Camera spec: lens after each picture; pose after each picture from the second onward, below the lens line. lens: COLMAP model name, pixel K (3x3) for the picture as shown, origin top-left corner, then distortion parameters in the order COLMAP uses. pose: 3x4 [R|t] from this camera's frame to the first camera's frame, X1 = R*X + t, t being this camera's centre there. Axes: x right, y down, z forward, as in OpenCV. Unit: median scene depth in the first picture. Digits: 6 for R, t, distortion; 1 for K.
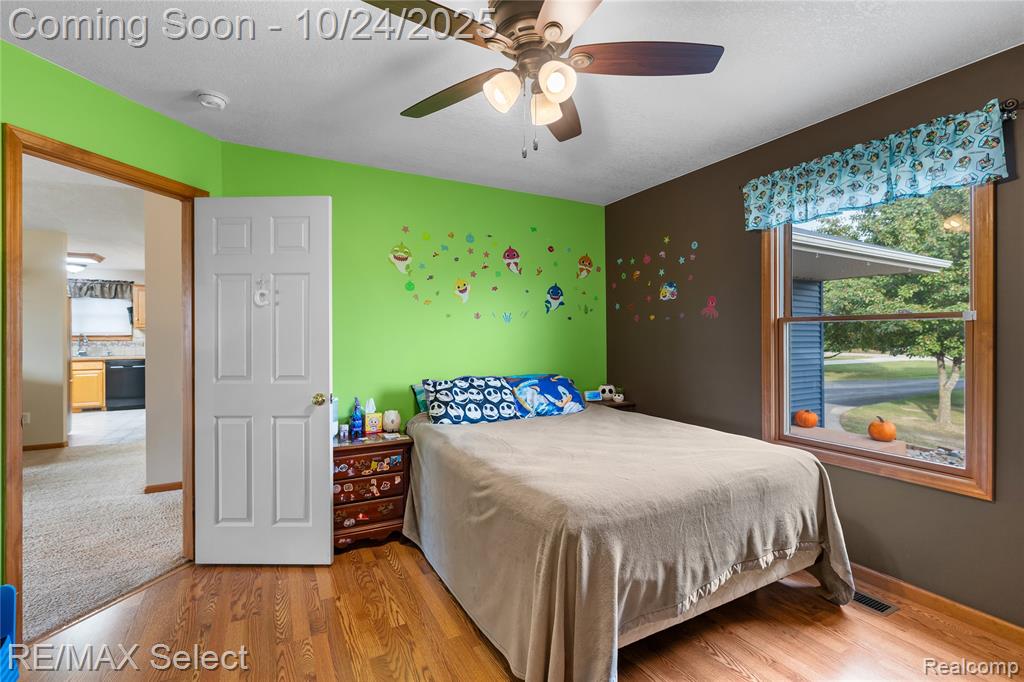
lens RADIAL K [[463.3, 0, 514.4], [0, 463.3, 335.4], [0, 0, 1]] dist [0.002738, 0.000316]
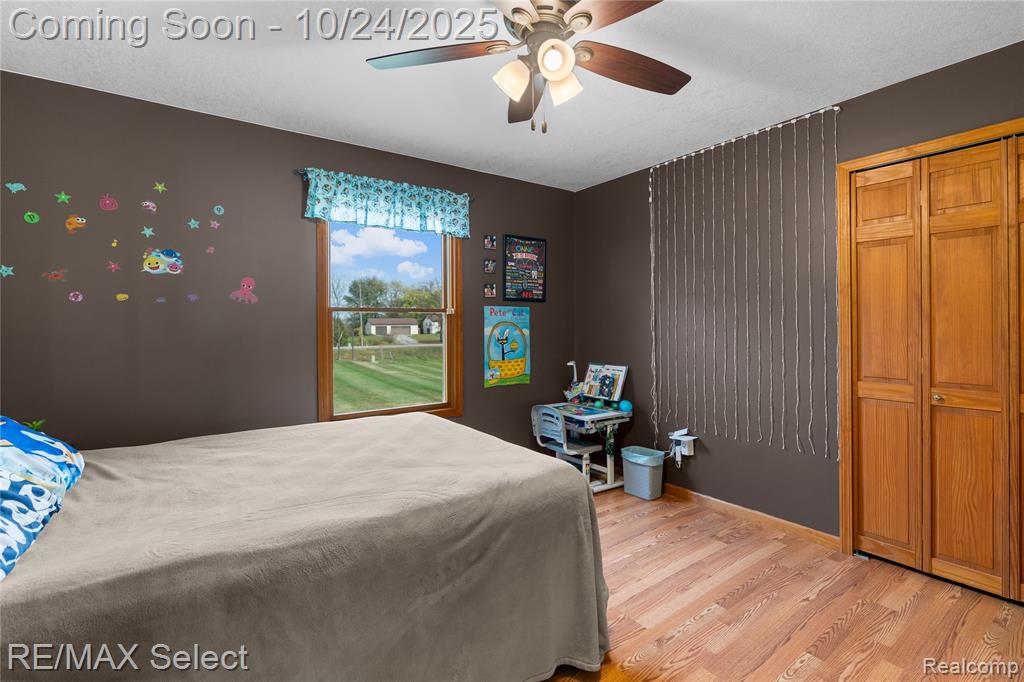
lens RADIAL K [[463.3, 0, 514.9], [0, 463.3, 331.9], [0, 0, 1]] dist [0.002738, 0.000316]
pose [[-0.134576, -0.016558, 0.990765, -0.605675], [0.013424, 0.999738, 0.018532, 0.007634], [-0.990812, 0.015794, -0.134319, 0.784259]]
